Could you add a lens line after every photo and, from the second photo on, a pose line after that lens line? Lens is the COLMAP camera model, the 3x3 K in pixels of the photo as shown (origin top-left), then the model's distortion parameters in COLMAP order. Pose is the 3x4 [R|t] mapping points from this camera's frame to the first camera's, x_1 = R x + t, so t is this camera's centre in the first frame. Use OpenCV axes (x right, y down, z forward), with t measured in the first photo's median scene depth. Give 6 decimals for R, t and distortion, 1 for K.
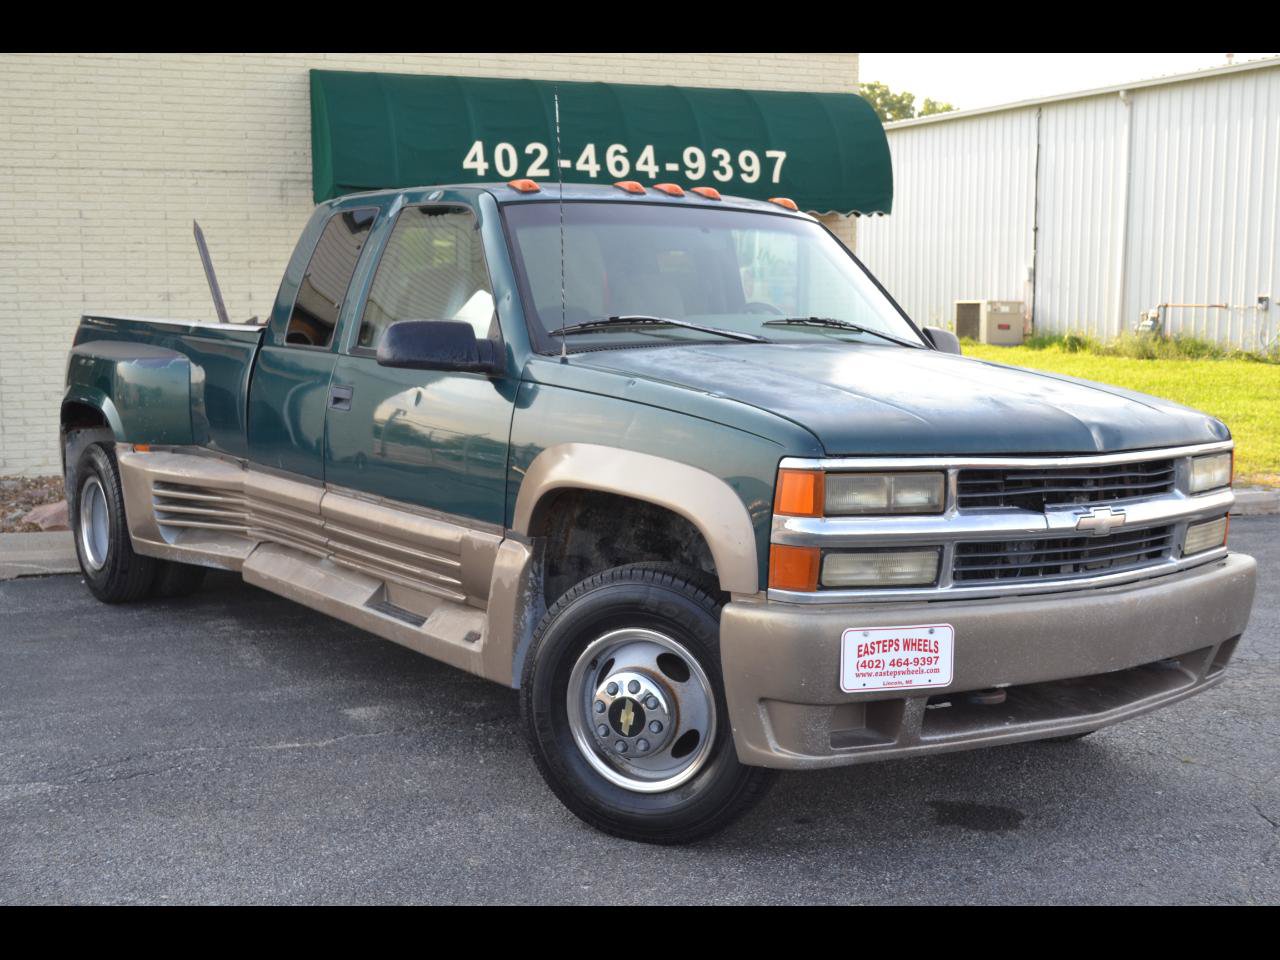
lens RADIAL K [[1547.1, 0, 640.0], [0, 1547.1, 480.0], [0, 0, 1]] dist [-0.065312, 0.033403]
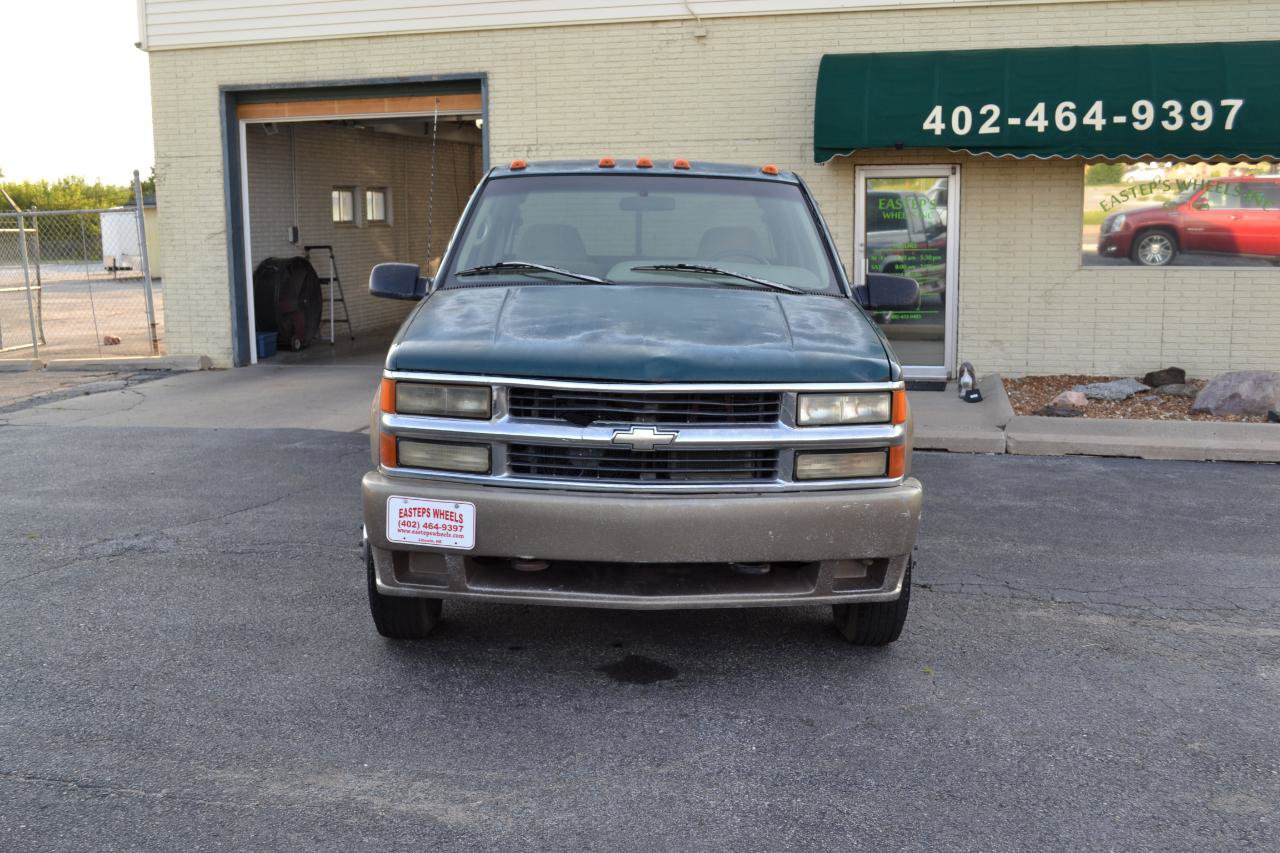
lens RADIAL K [[1281.8, 0, 640.0], [0, 1281.8, 426.5], [0, 0, 1]] dist [-0.064799, 0.013811]
pose [[0.820187, 0.080789, -0.566363, 0.626548], [-0.060582, 0.996678, 0.054438, -0.026626], [0.568879, -0.010338, 0.822356, 0.123847]]
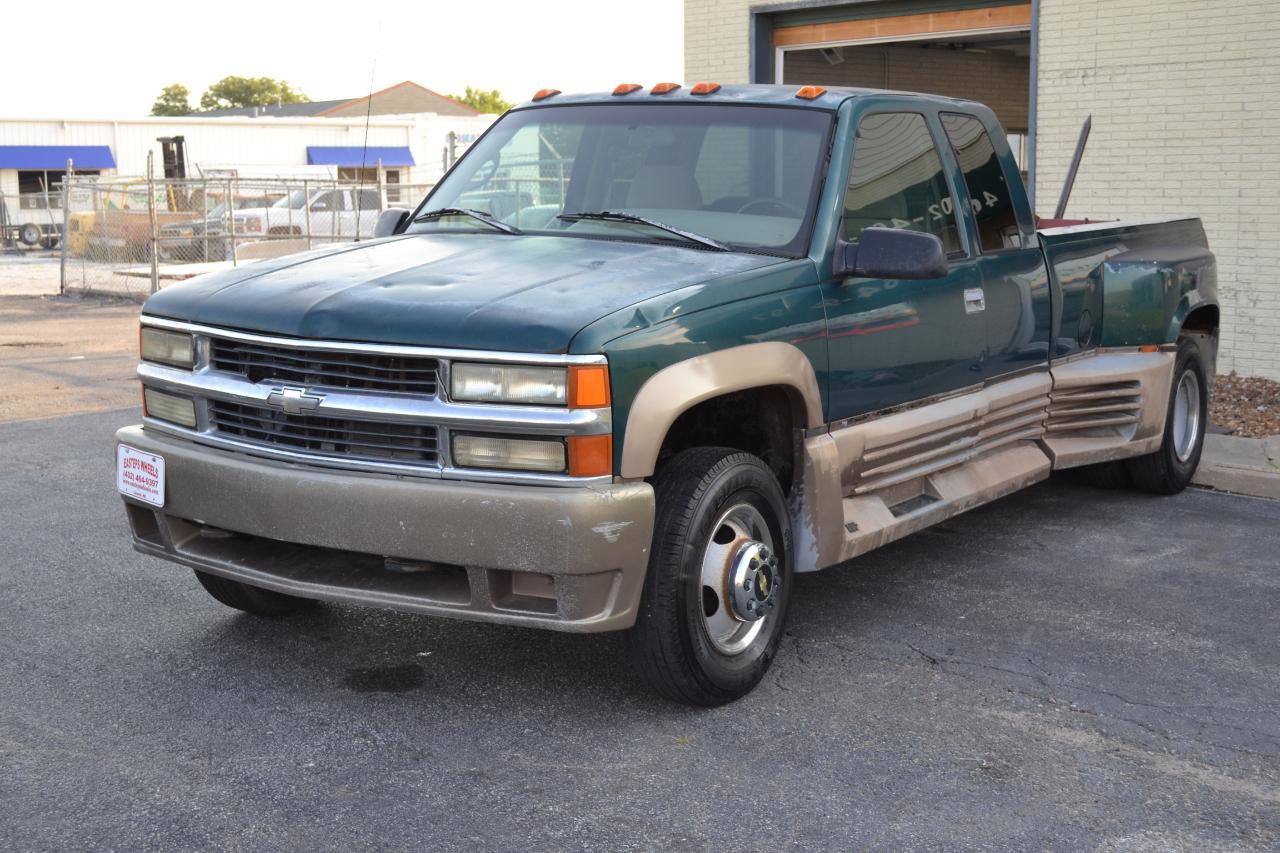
lens RADIAL K [[1698.1, 0, 671.9], [0, 1698.1, 426.6], [0, 0, 1]] dist [-0.031892, -0.003350]
pose [[0.394824, 0.123563, -0.910410, 1.068622], [-0.107184, 0.990343, 0.087928, -0.062736], [0.912483, 0.062865, 0.404255, 0.553399]]
